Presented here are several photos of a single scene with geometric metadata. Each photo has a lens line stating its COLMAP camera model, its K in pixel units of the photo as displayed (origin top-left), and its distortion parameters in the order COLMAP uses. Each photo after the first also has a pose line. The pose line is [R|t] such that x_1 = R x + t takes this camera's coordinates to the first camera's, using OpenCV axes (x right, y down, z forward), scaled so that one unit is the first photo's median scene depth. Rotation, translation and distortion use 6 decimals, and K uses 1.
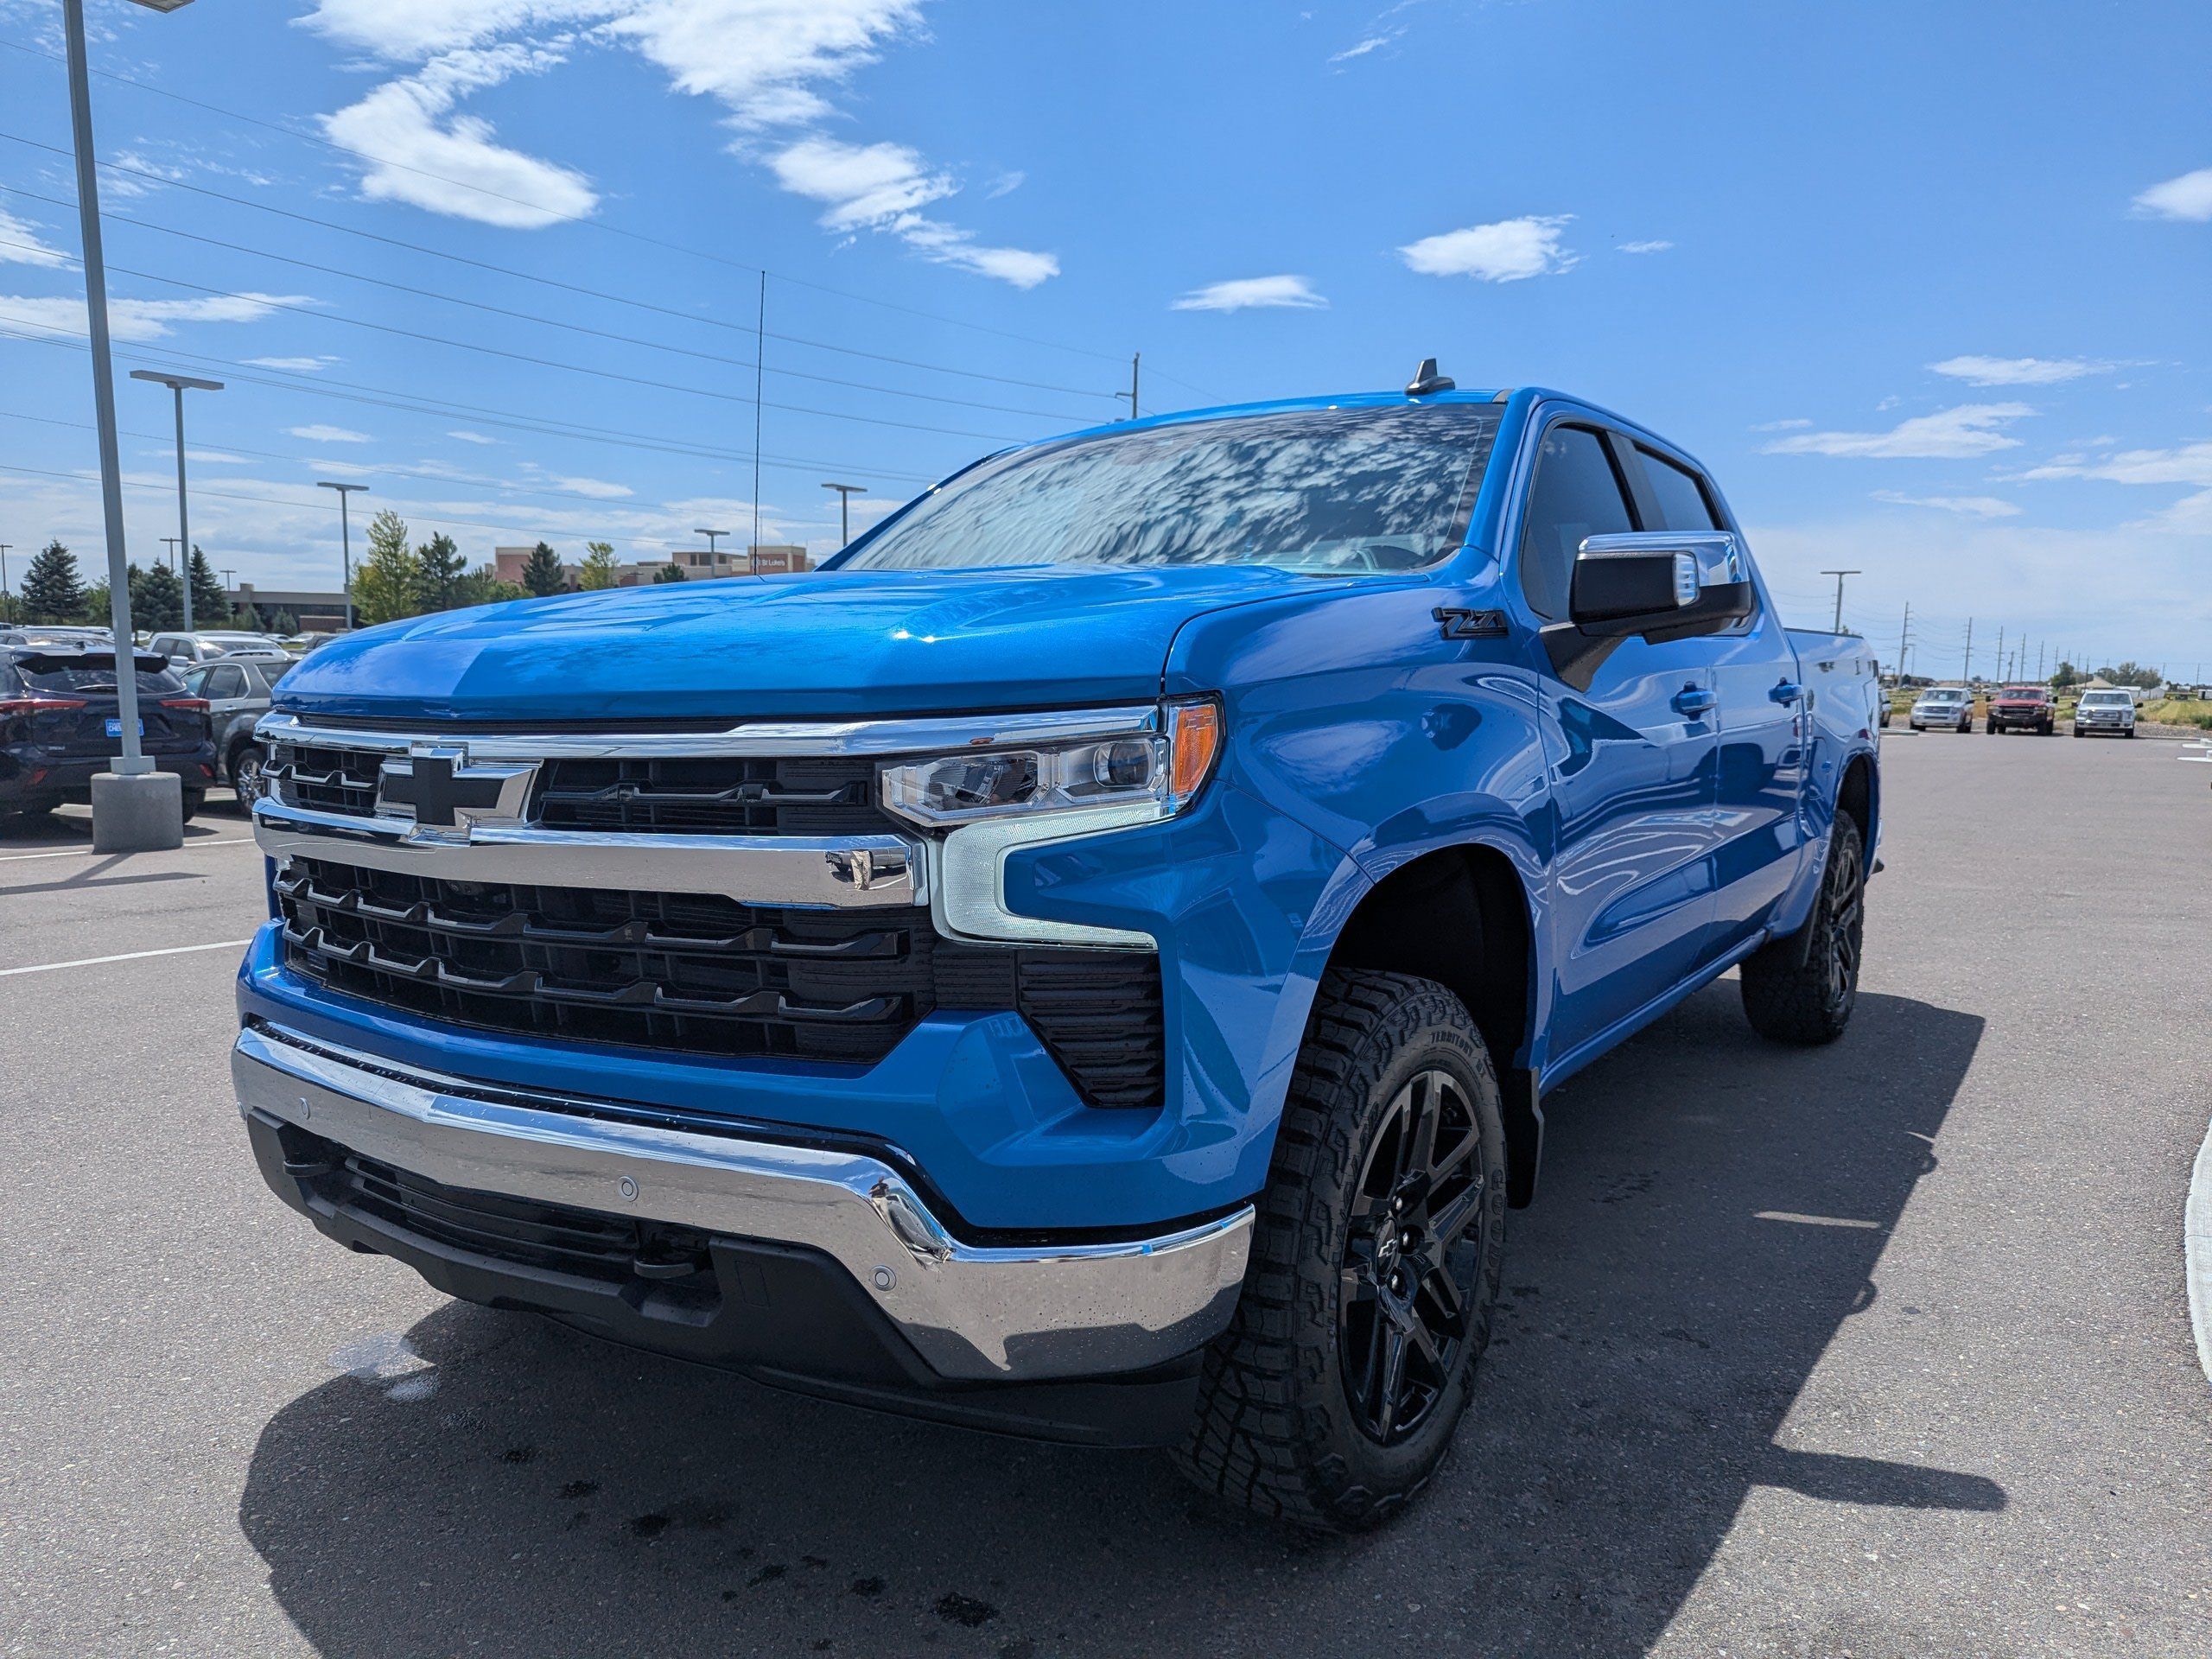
lens RADIAL K [[1616.4, 0, 1115.6], [0, 1616.4, 828.7], [0, 0, 1]] dist [0.061463, -0.065298]
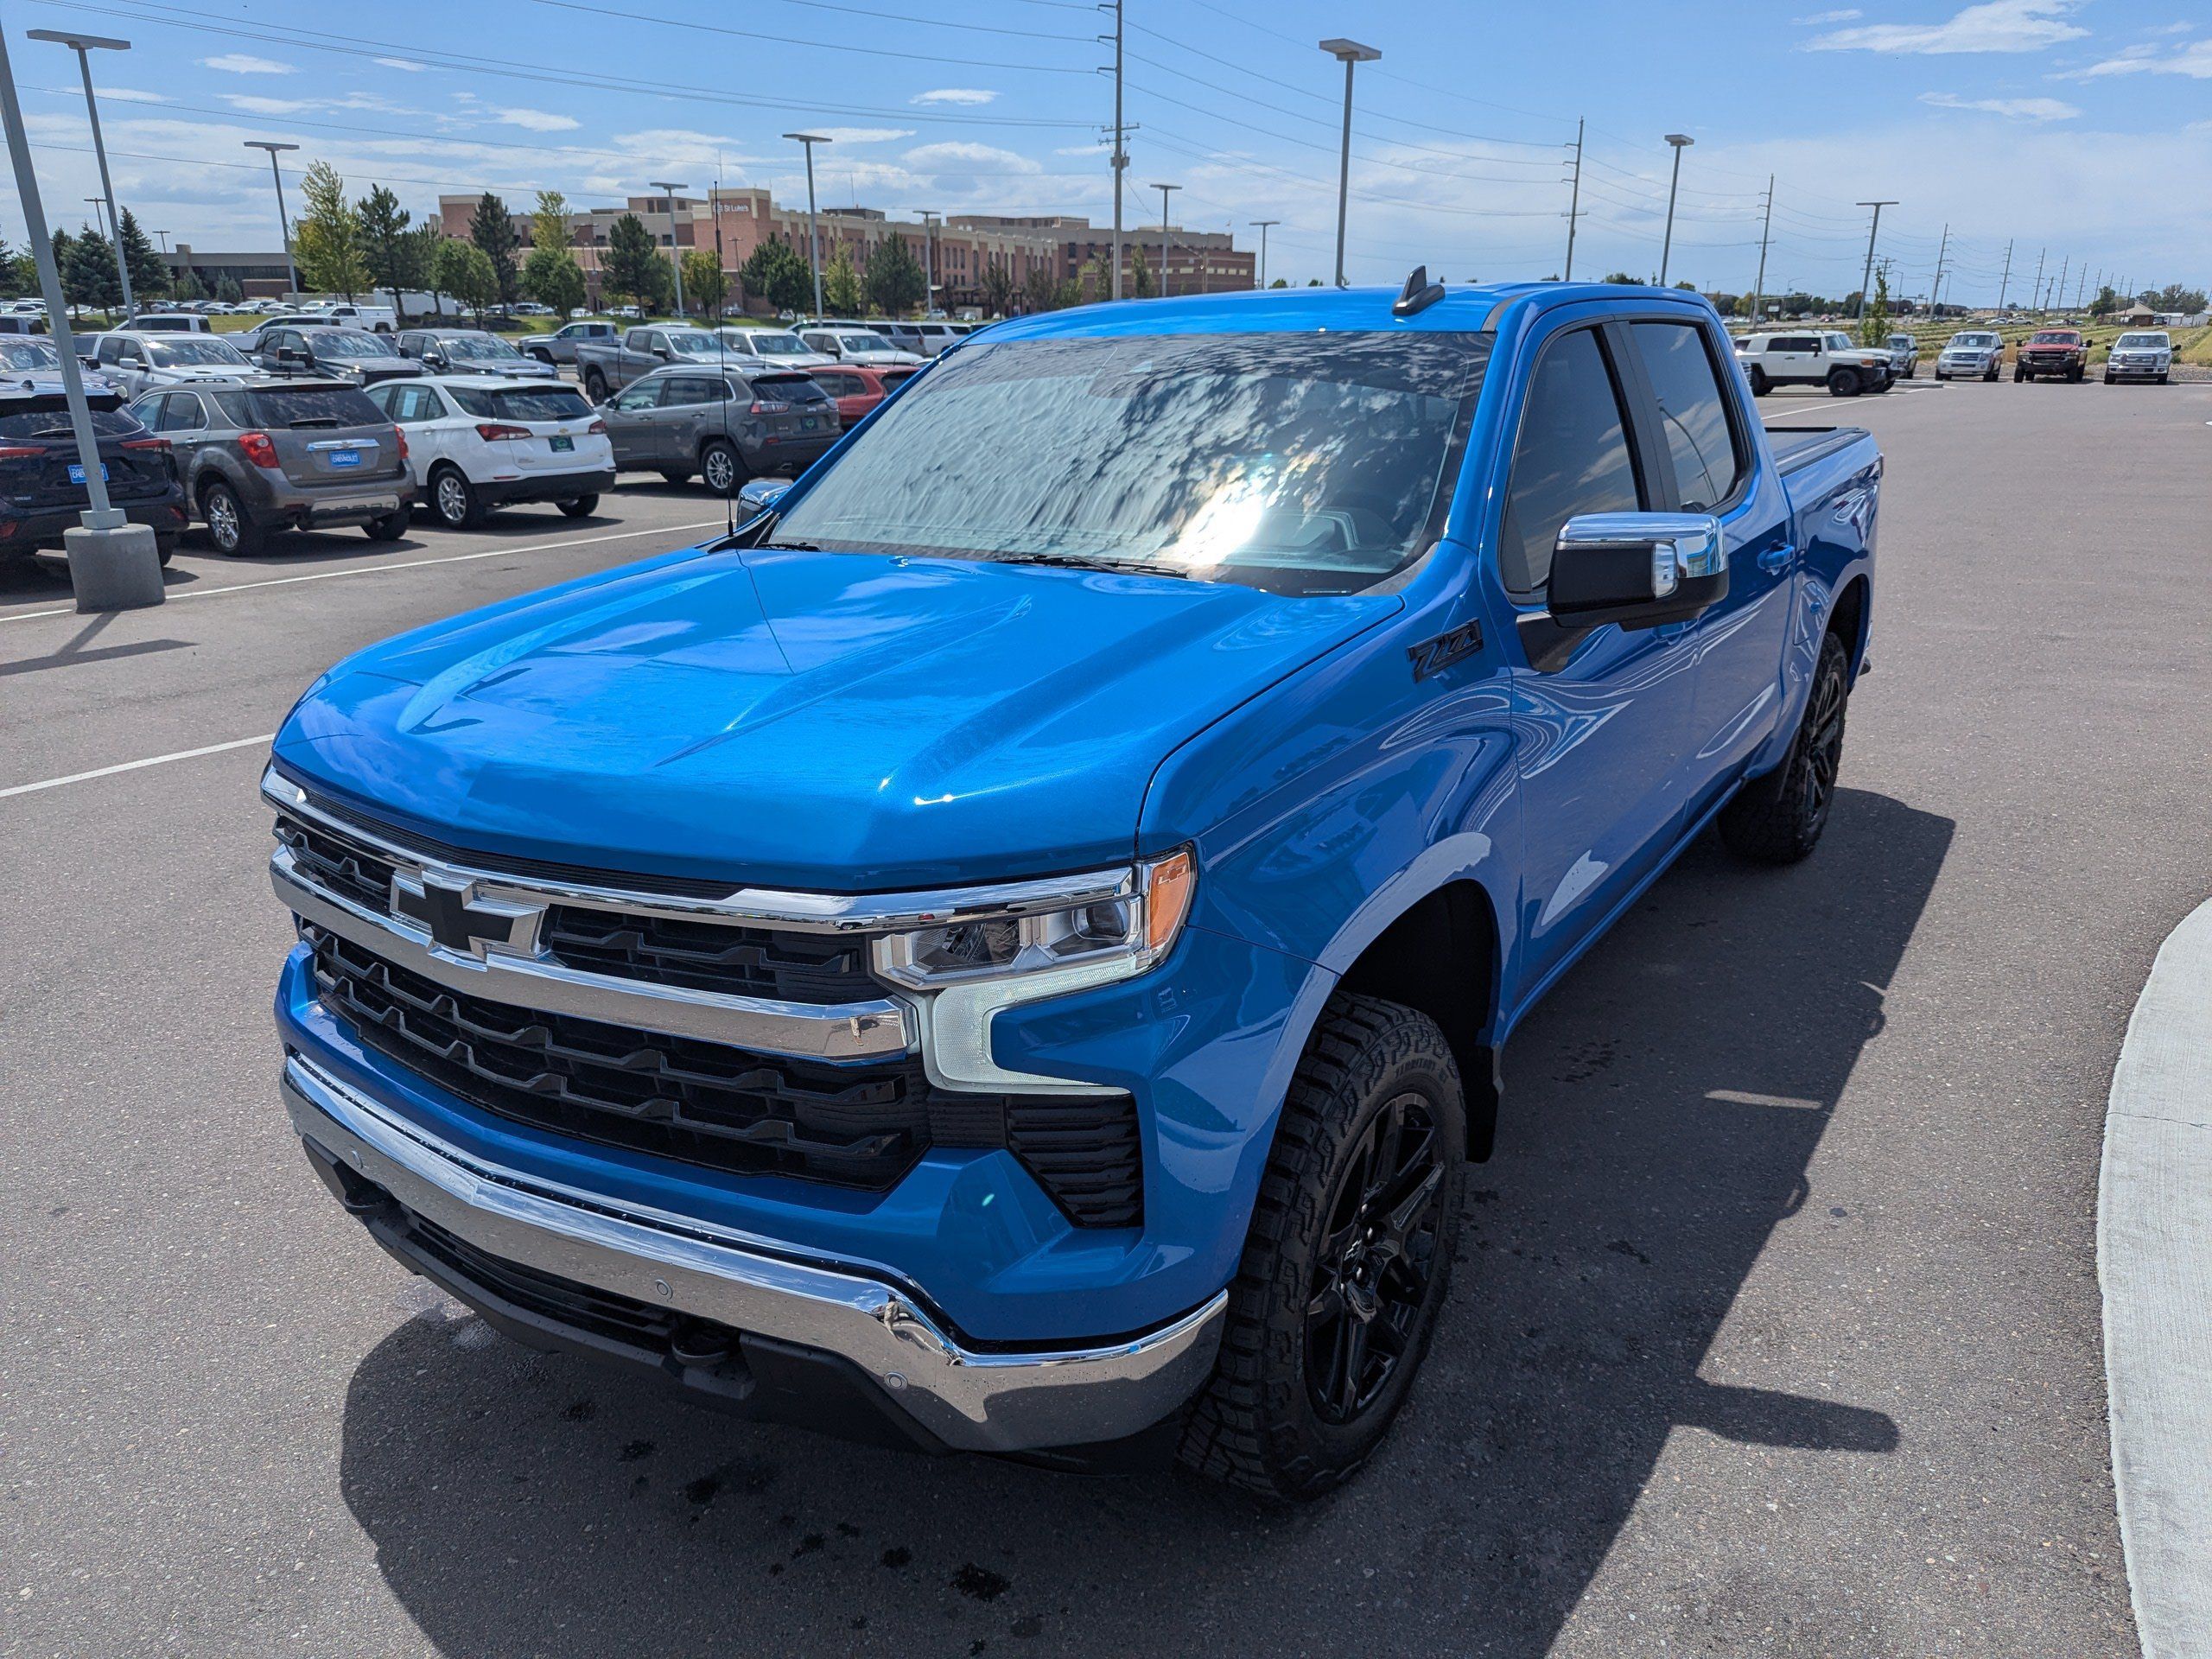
lens RADIAL K [[1627.7, 0, 1106.1], [0, 1627.7, 840.3], [0, 0, 1]] dist [0.046537, -0.038223]
pose [[0.999786, -0.019812, -0.005928, 0.010271], [0.020626, 0.976005, 0.216769, -0.208302], [0.001491, -0.216845, 0.976205, -0.015538]]
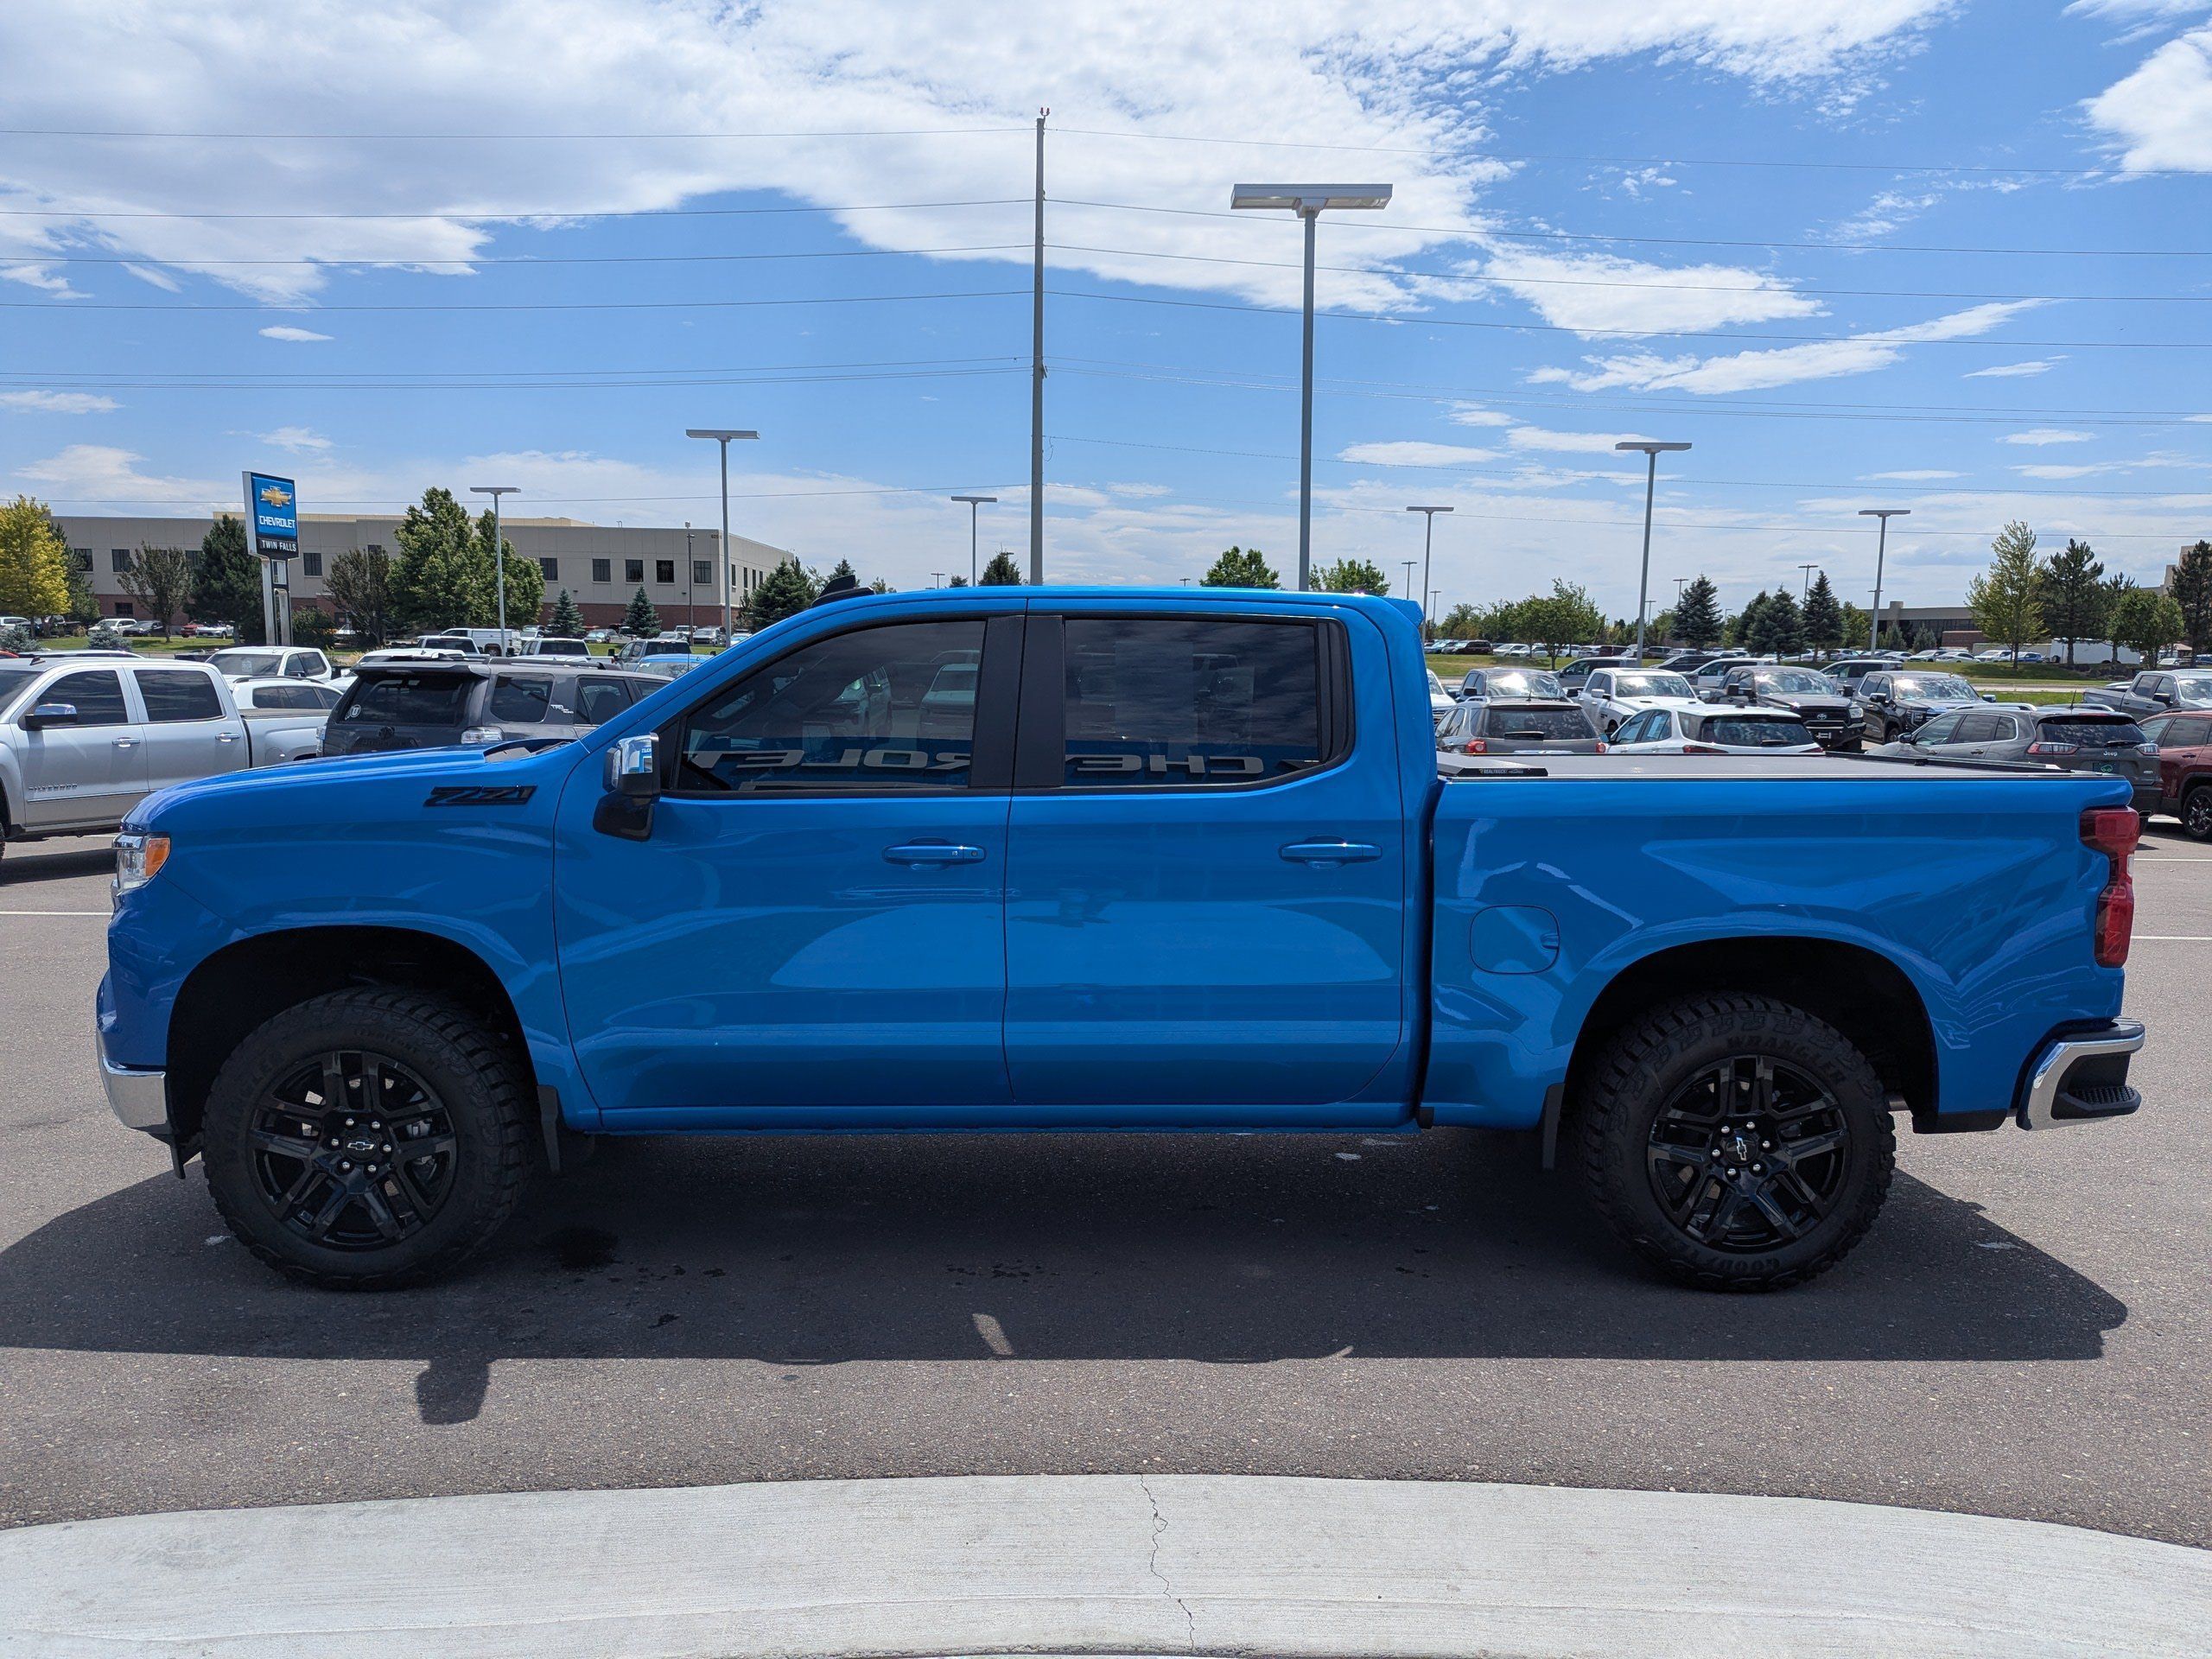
lens RADIAL K [[1627.7, 0, 1106.1], [0, 1627.7, 840.3], [0, 0, 1]] dist [0.046537, -0.038223]
pose [[0.541784, 0.083633, -0.836347, 1.687591], [-0.081113, 0.995596, 0.047012, -0.182550], [0.836595, 0.042368, 0.546181, 0.561890]]
